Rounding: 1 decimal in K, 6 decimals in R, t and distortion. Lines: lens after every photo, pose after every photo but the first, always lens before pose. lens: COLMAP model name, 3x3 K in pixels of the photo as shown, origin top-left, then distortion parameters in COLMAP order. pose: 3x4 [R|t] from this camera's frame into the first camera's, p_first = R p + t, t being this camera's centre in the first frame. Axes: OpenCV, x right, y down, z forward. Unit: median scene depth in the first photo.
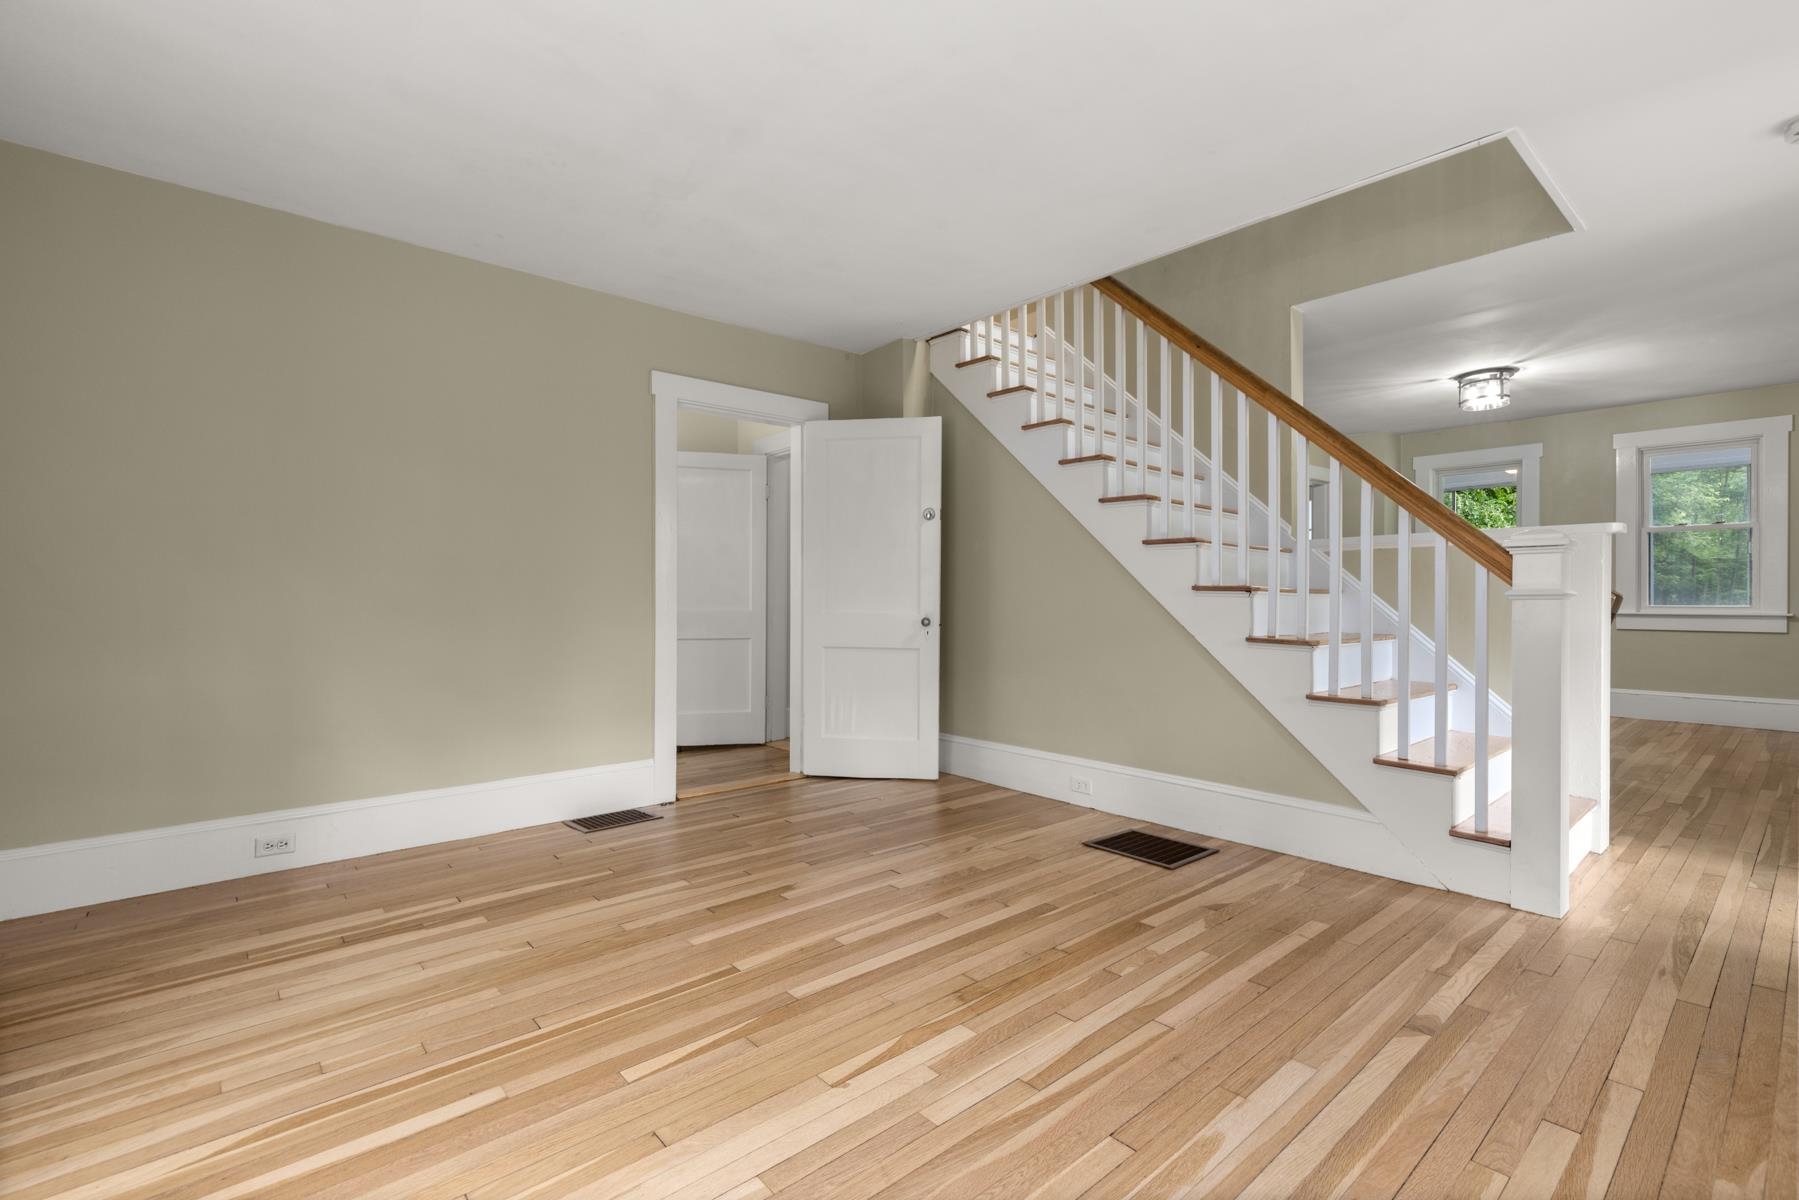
lens RADIAL K [[806.7, 0, 904.7], [0, 806.7, 604.3], [0, 0, 1]] dist [0.017644, -0.001336]
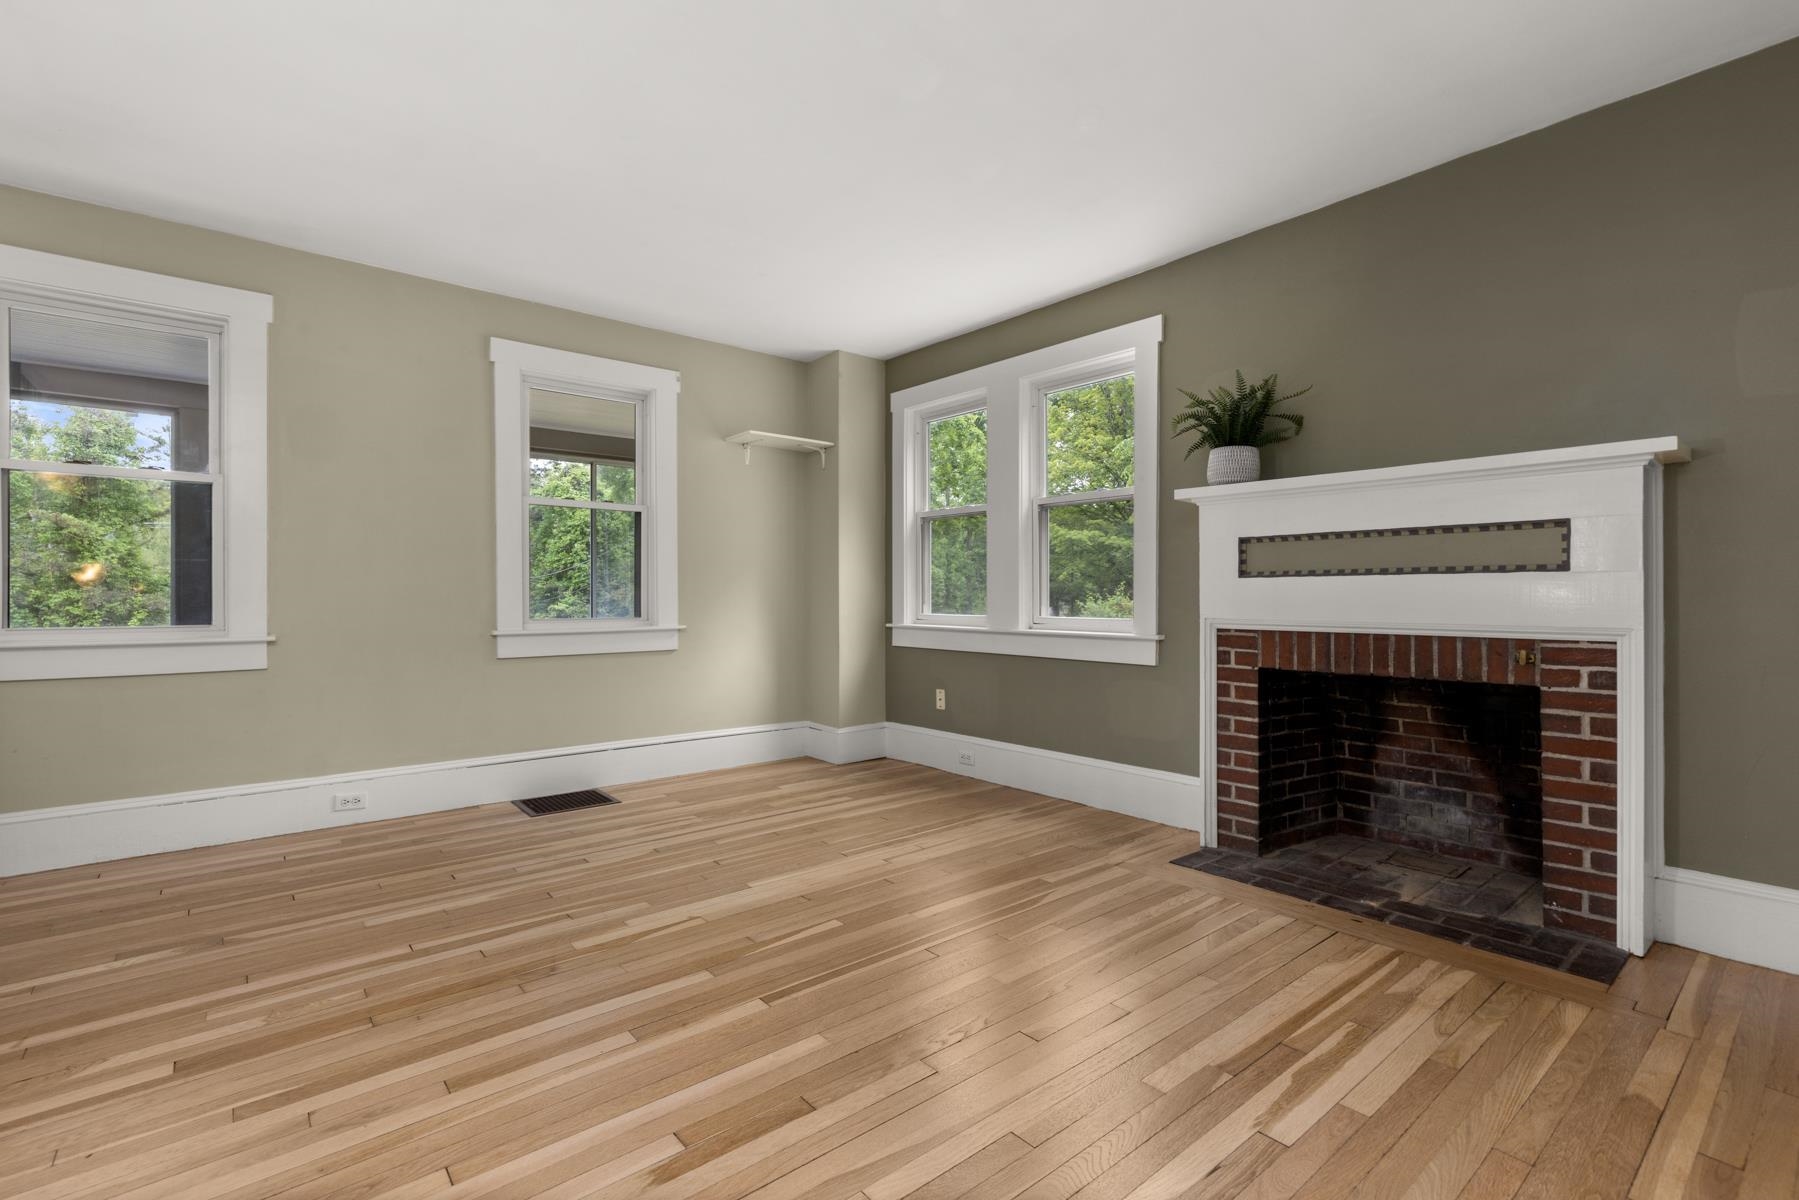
lens RADIAL K [[806.7, 0, 907.1], [0, 806.7, 600.1], [0, 0, 1]] dist [0.017644, -0.001336]
pose [[-0.999691, 0.003736, 0.024560, -0.316551], [0.004201, 0.999812, 0.018907, -0.015099], [-0.024484, 0.019004, -0.999520, 1.528722]]
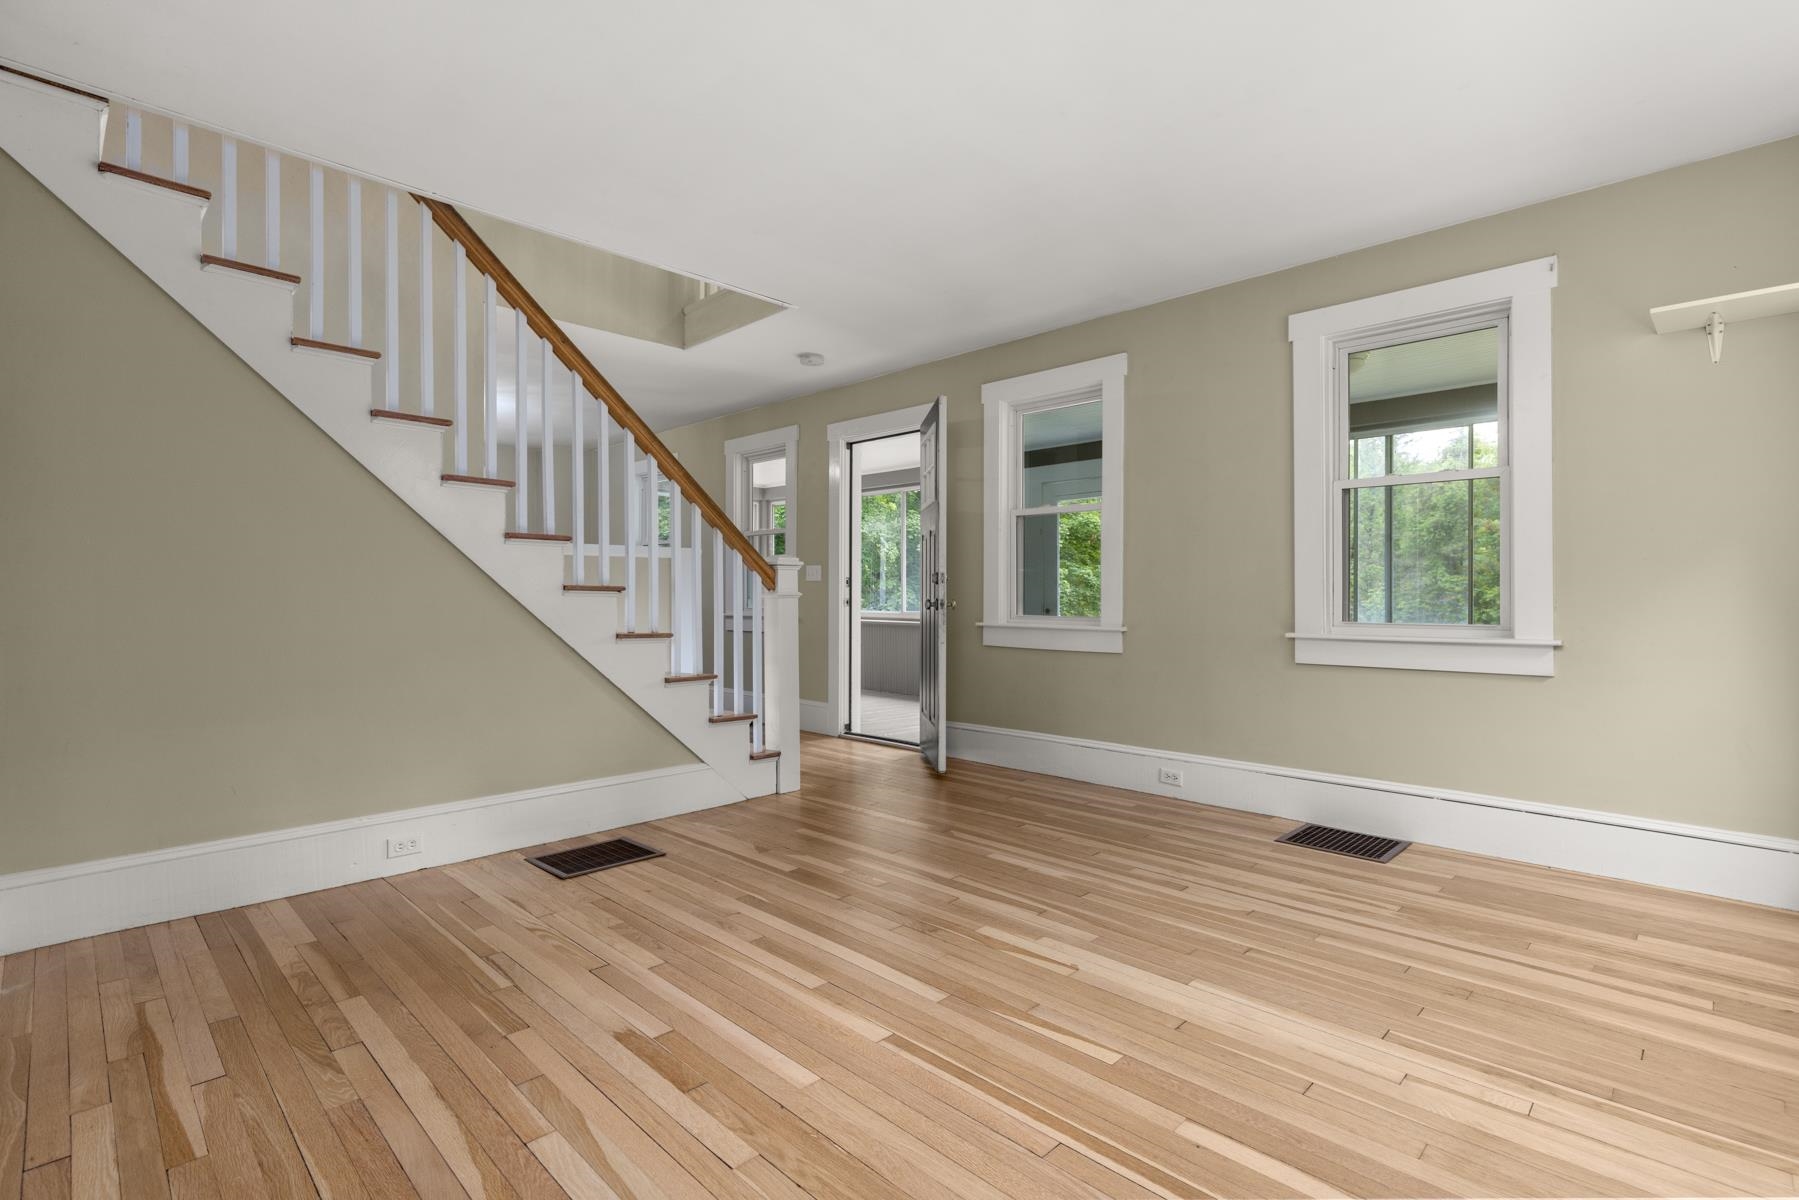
lens RADIAL K [[840.3, 0, 916.2], [0, 840.3, 587.9], [0, 0, 1]] dist [-0.001143, 0.000545]
pose [[-0.081156, 0.014651, 0.996594, -0.866190], [0.013967, 0.999810, -0.013561, 0.000385], [-0.996604, 0.012819, -0.081345, 0.833350]]
